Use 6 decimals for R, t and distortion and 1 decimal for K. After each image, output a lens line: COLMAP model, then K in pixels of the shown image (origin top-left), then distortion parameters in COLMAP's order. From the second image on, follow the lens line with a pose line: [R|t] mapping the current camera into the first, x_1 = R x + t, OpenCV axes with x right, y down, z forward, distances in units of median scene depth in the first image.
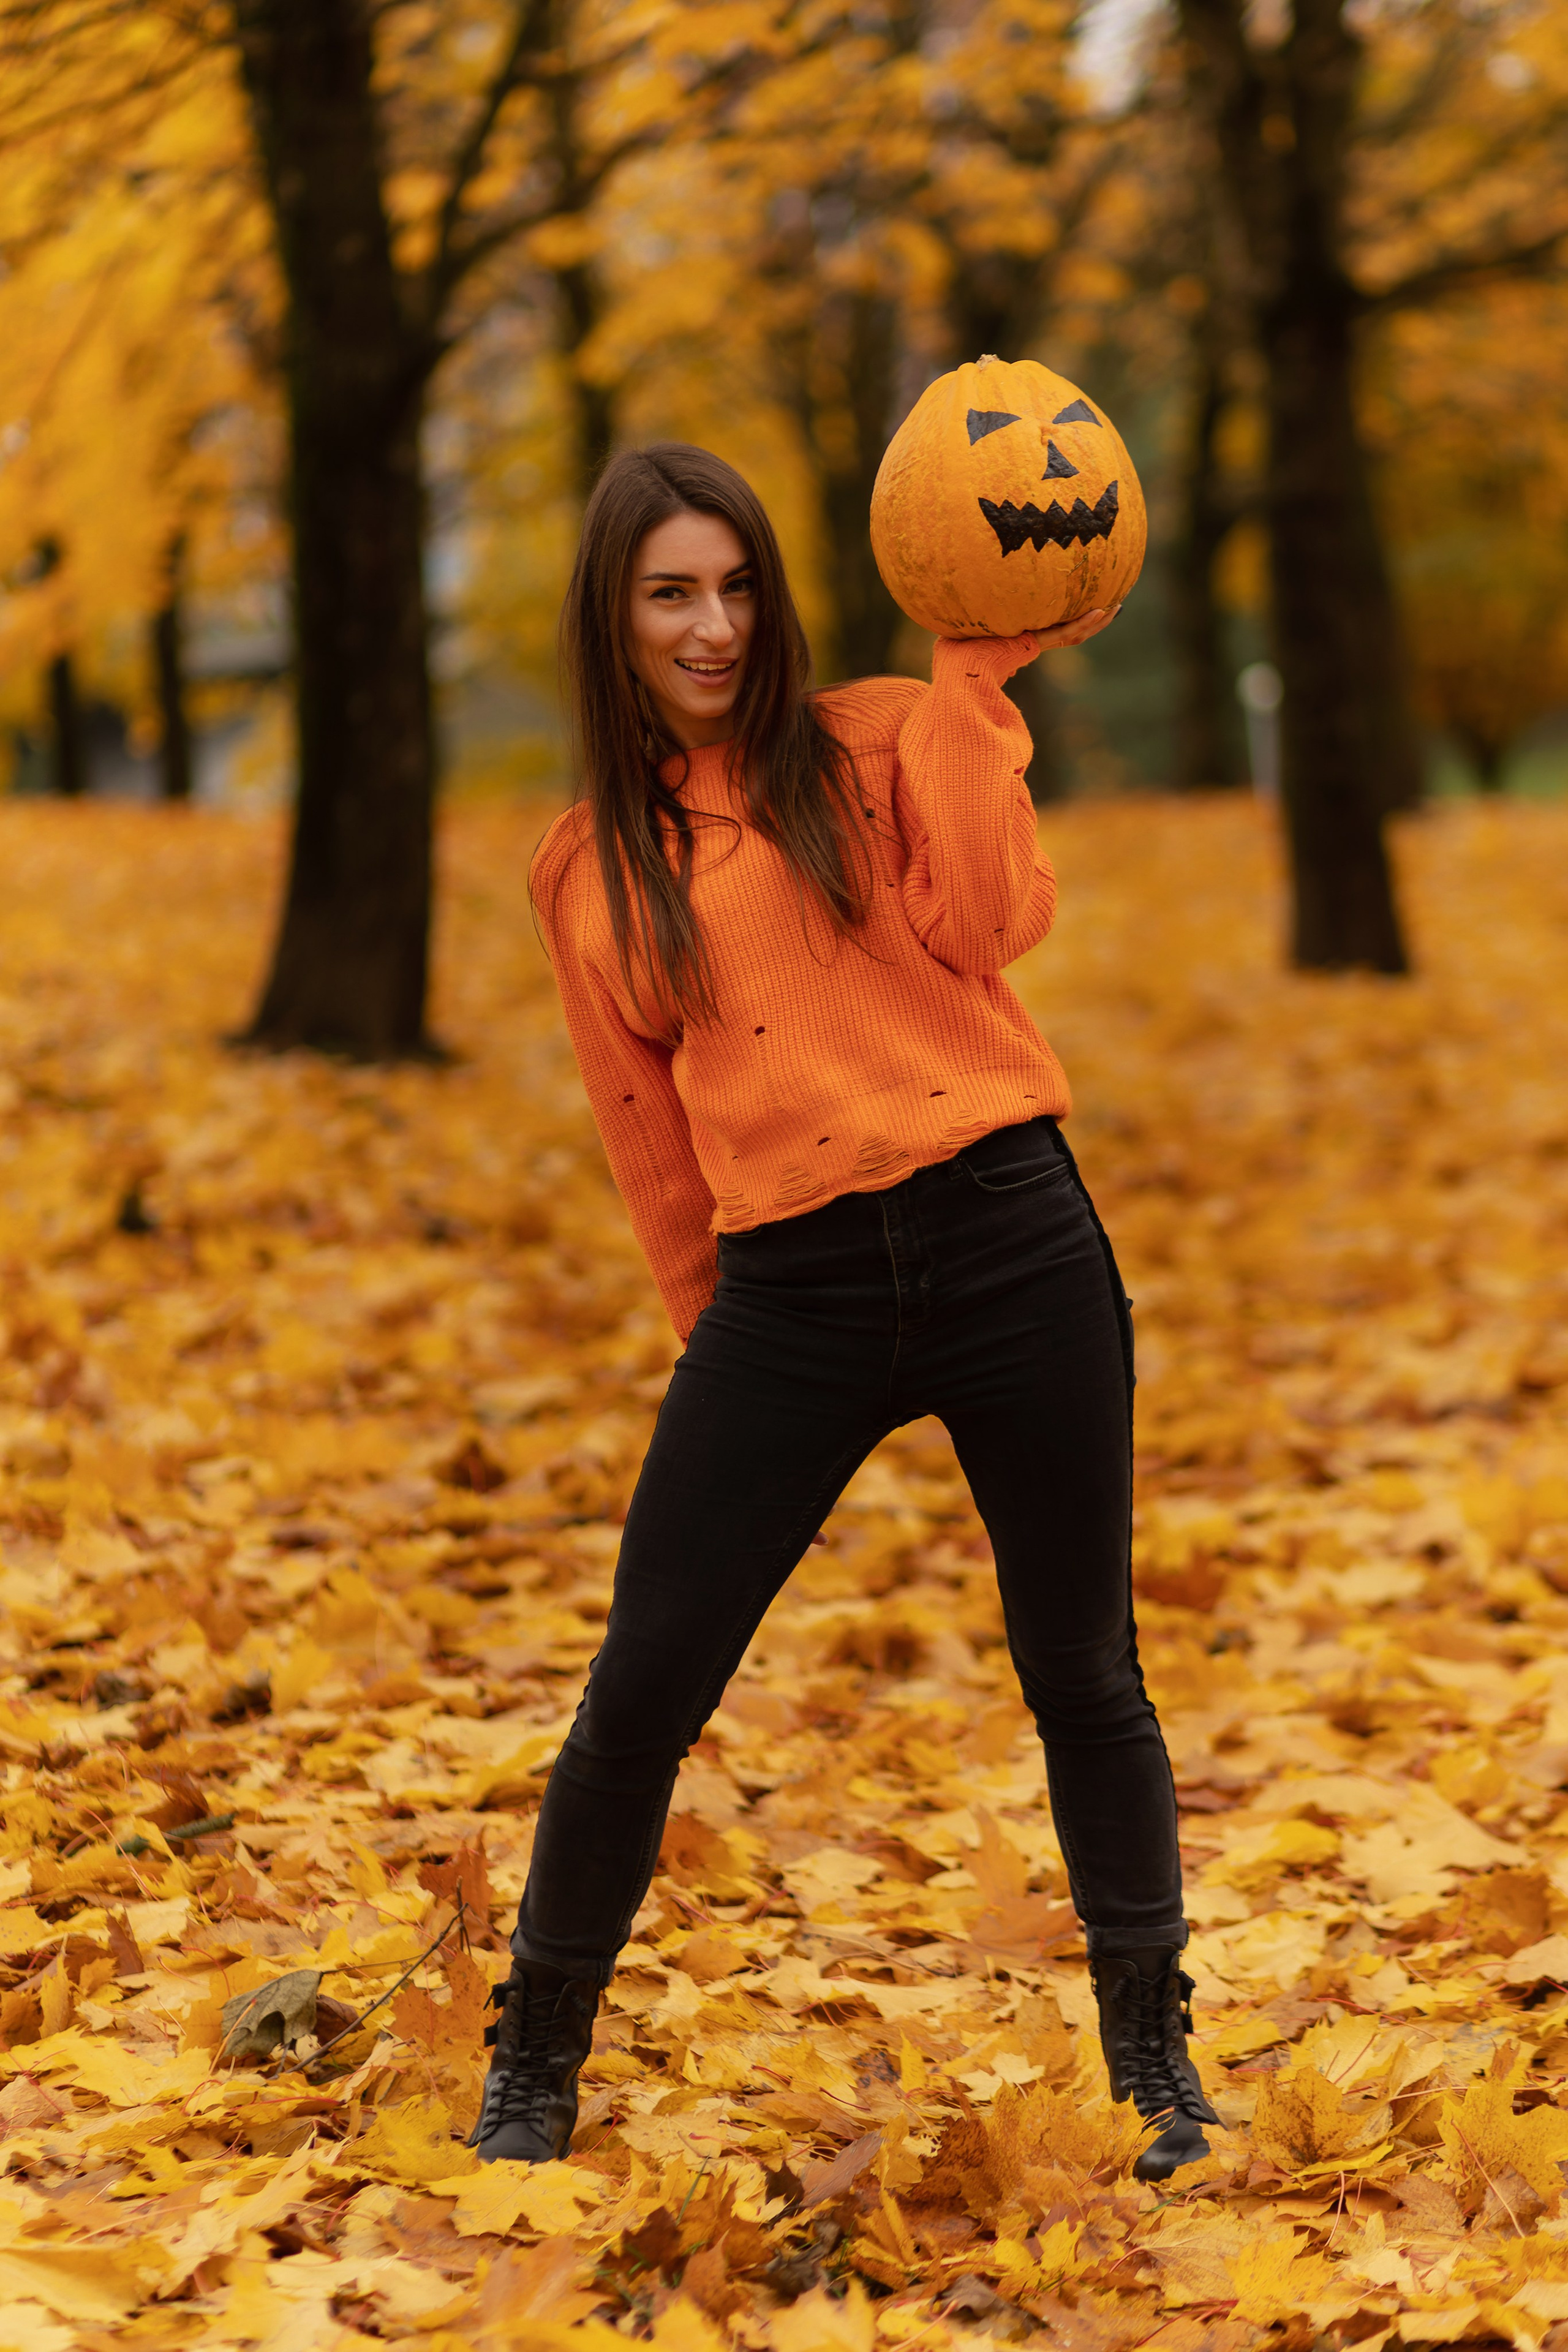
lens RADIAL K [[6768.1, 0, 784.0], [0, 6768.1, 1176.0], [0, 0, 1]] dist [0.039010, 0.509774]
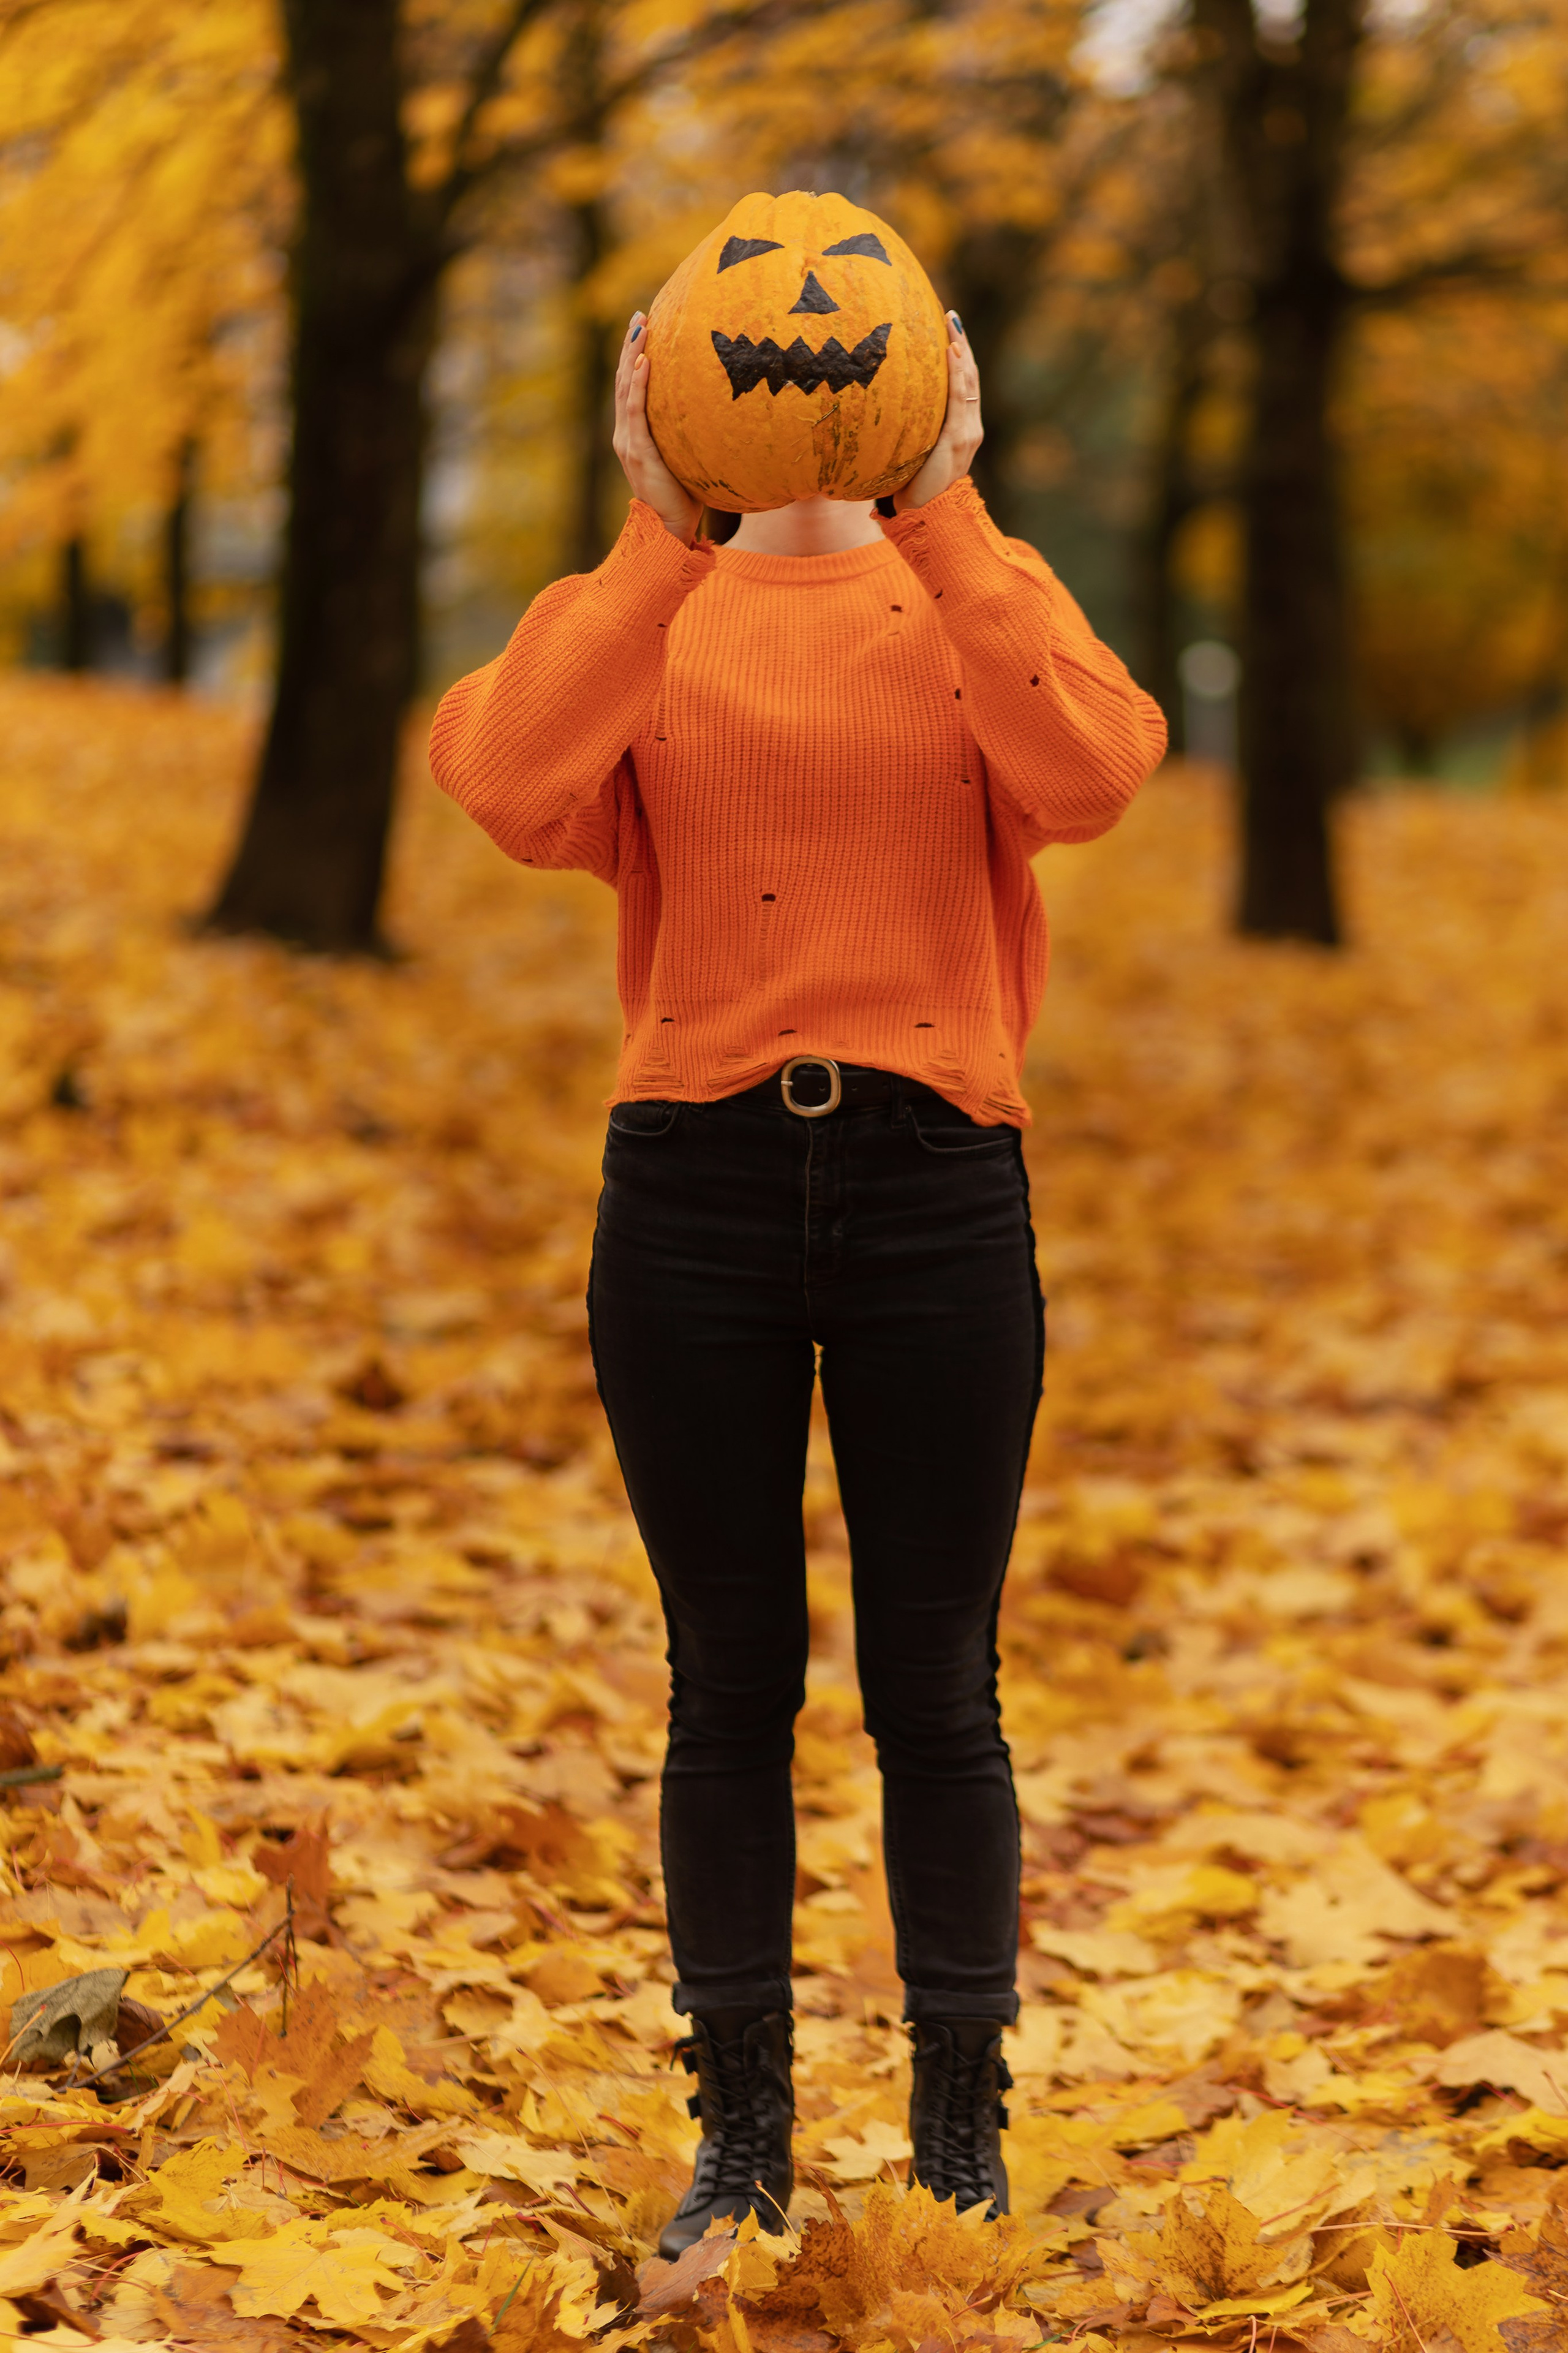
lens RADIAL K [[6402.4, 0, 784.0], [0, 6402.4, 1176.5], [0, 0, 1]] dist [0.095537, -0.504071]
pose [[0.996781, 0.079476, 0.010505, 0.000859], [-0.079605, 0.996749, 0.012432, -0.003890], [-0.009483, -0.013229, 0.999868, 0.118507]]
